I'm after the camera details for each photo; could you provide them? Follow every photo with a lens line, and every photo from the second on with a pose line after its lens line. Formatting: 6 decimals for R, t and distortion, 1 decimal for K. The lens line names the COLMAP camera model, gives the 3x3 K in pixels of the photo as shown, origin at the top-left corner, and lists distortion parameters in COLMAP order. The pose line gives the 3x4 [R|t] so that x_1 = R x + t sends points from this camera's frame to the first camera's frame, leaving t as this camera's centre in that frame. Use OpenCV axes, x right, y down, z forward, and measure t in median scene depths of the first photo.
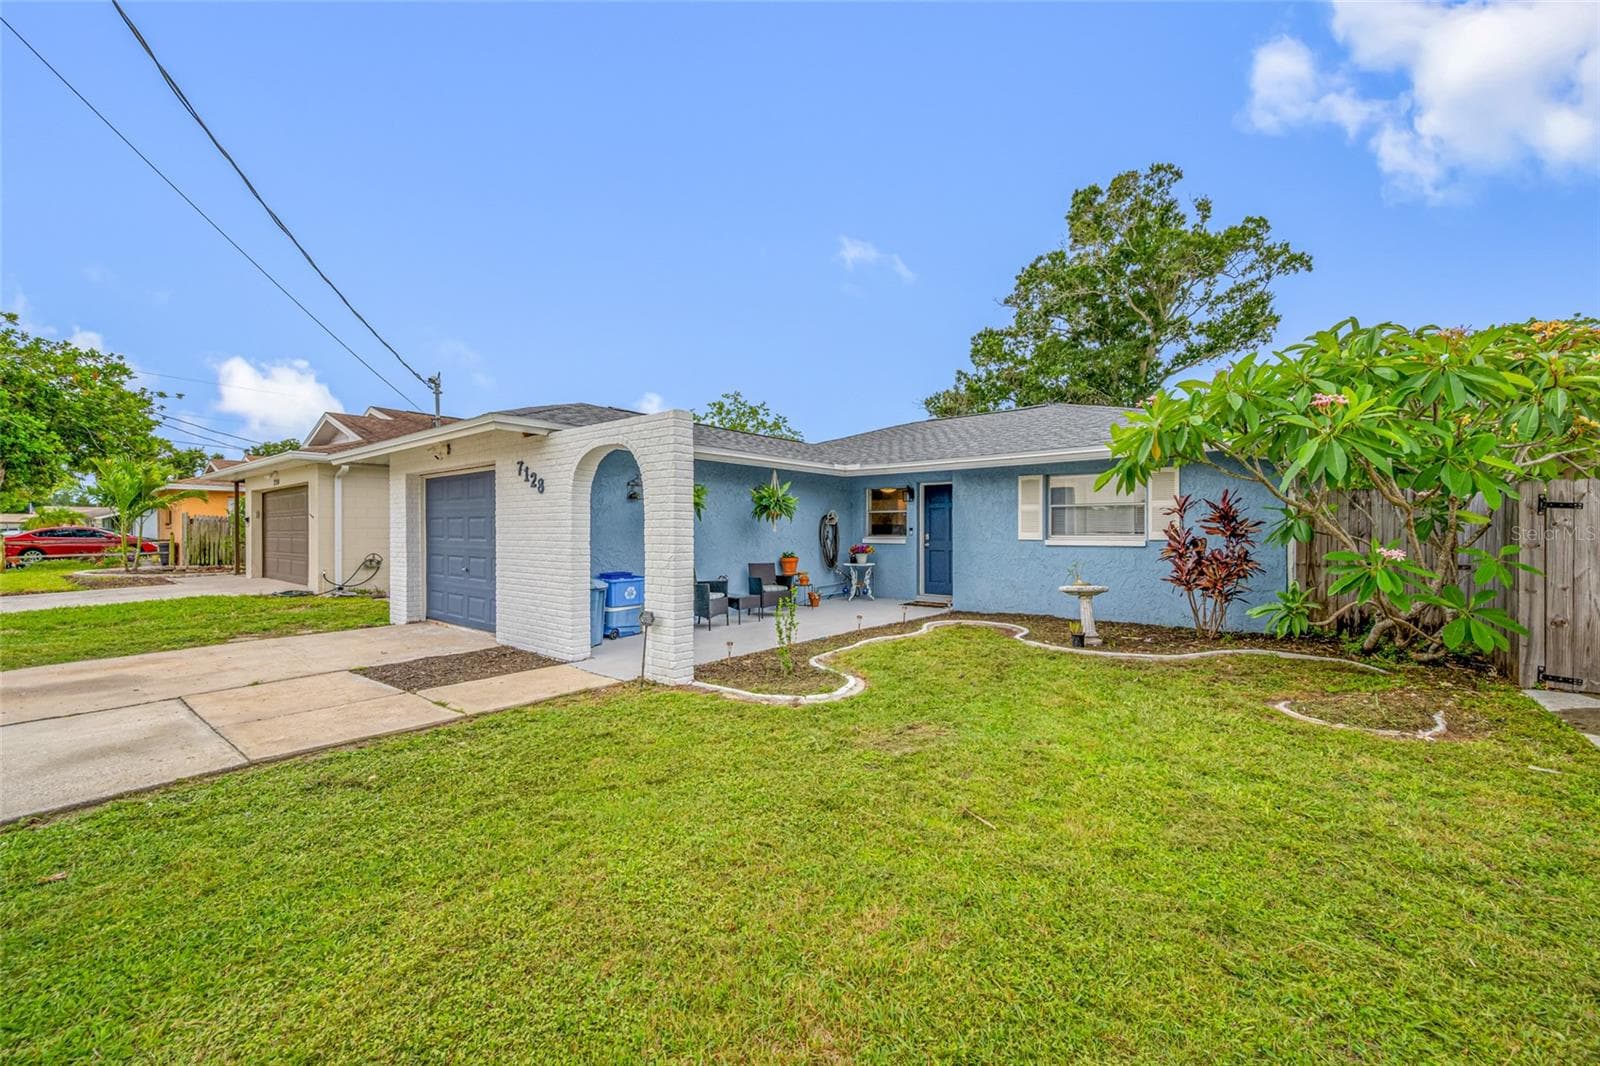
lens RADIAL K [[631.5, 0, 807.9], [0, 631.5, 530.9], [0, 0, 1]] dist [-0.001852, -0.000416]
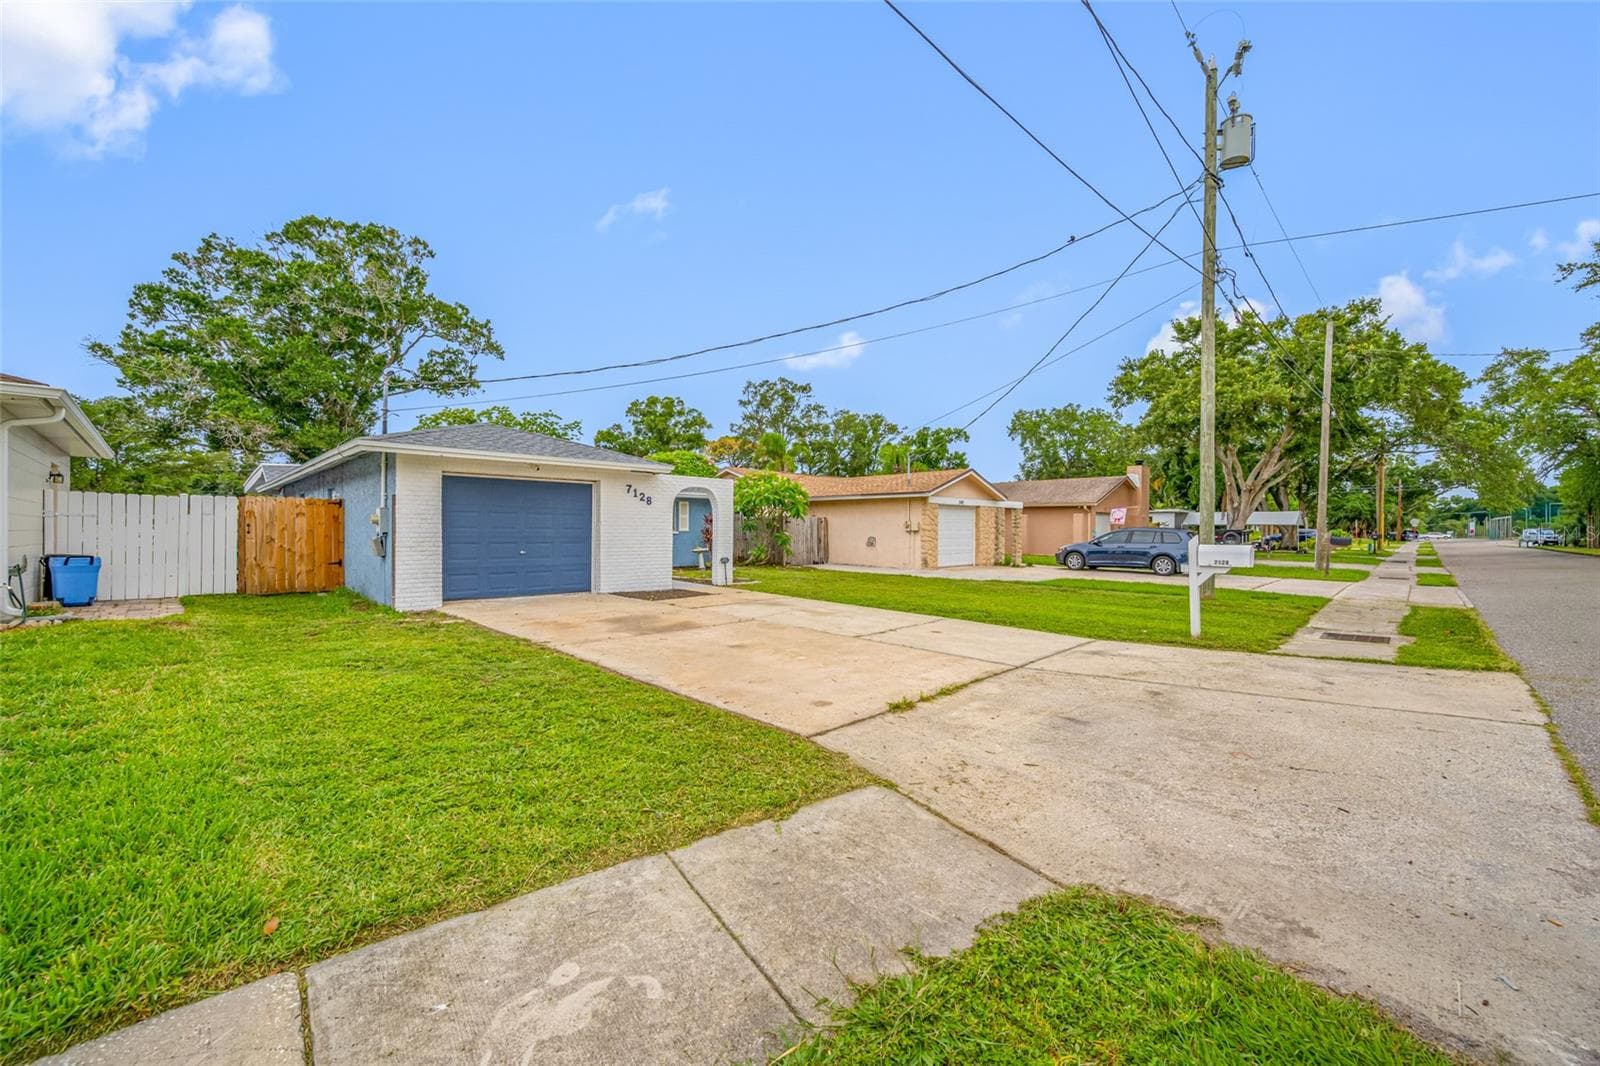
lens RADIAL K [[631.5, 0, 797.5], [0, 631.5, 531.6], [0, 0, 1]] dist [-0.001852, -0.000416]
pose [[0.108881, -0.000262, 0.994055, -1.354549], [-0.005526, 0.999984, 0.000868, 0.009753], [-0.994039, -0.005587, 0.108878, 0.212828]]
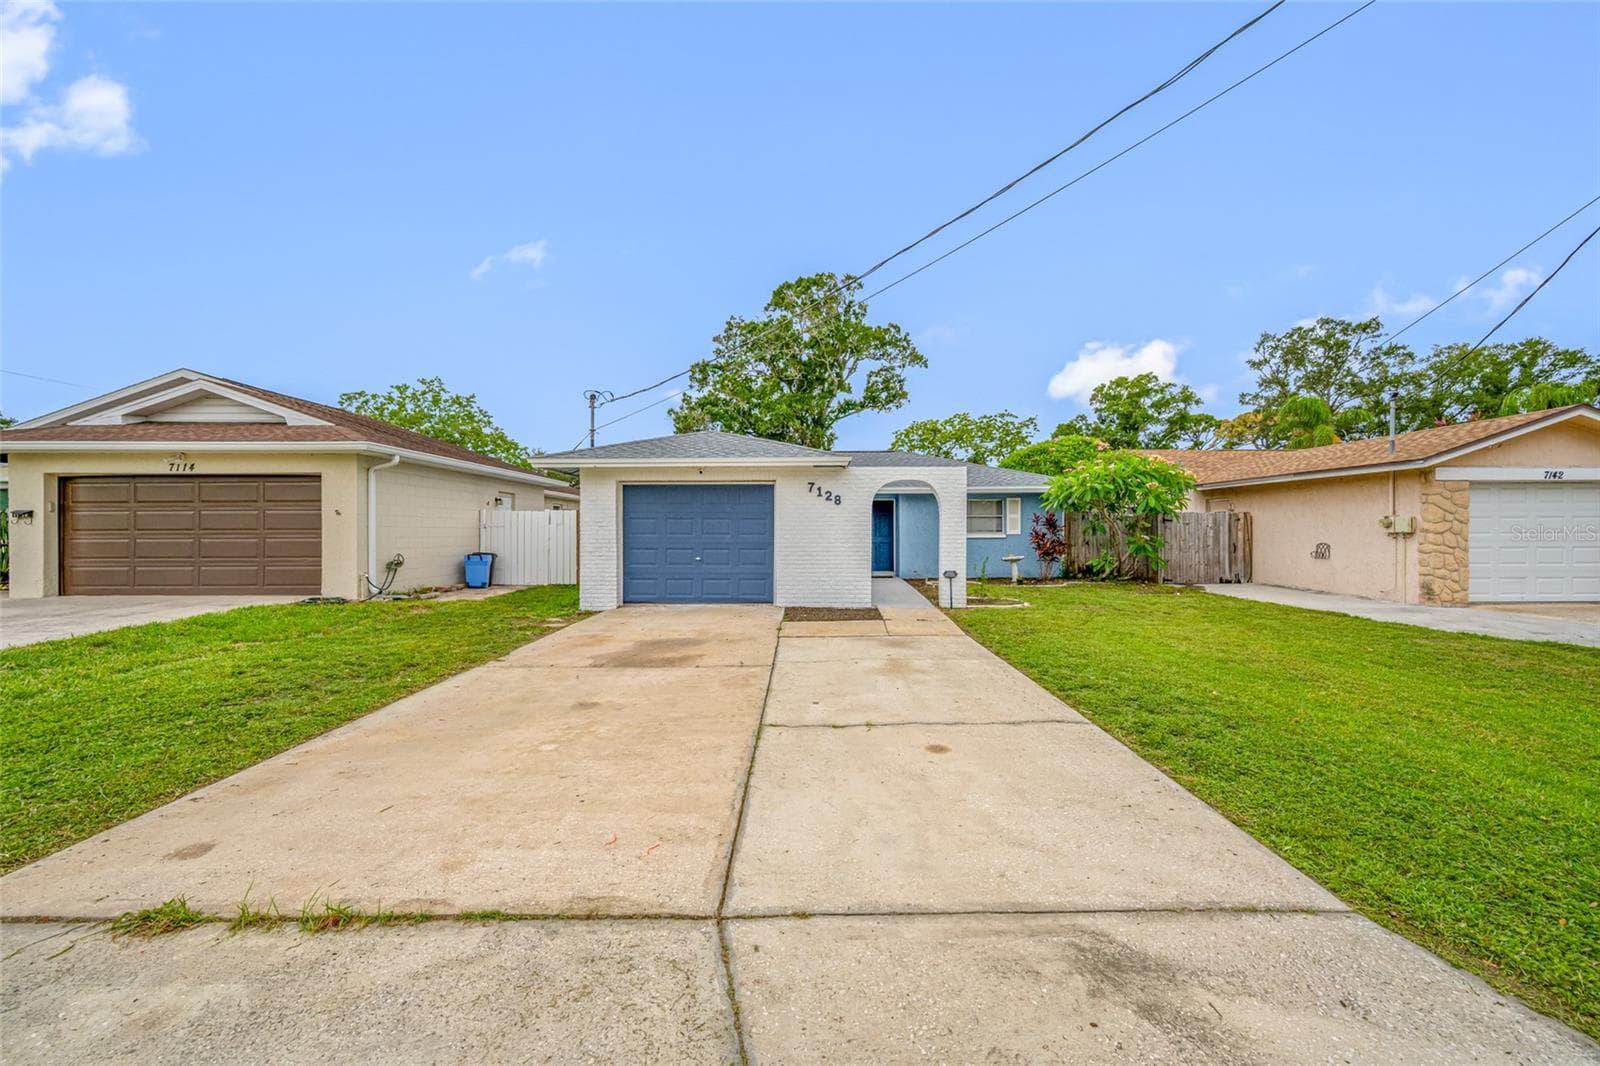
lens RADIAL K [[631.5, 0, 803.2], [0, 631.5, 524.2], [0, 0, 1]] dist [-0.001852, -0.000416]
pose [[0.783789, 0.006611, 0.620992, -0.885225], [0.001573, 0.999919, -0.012629, 0.004983], [-0.621025, 0.010875, 0.783715, -0.109993]]
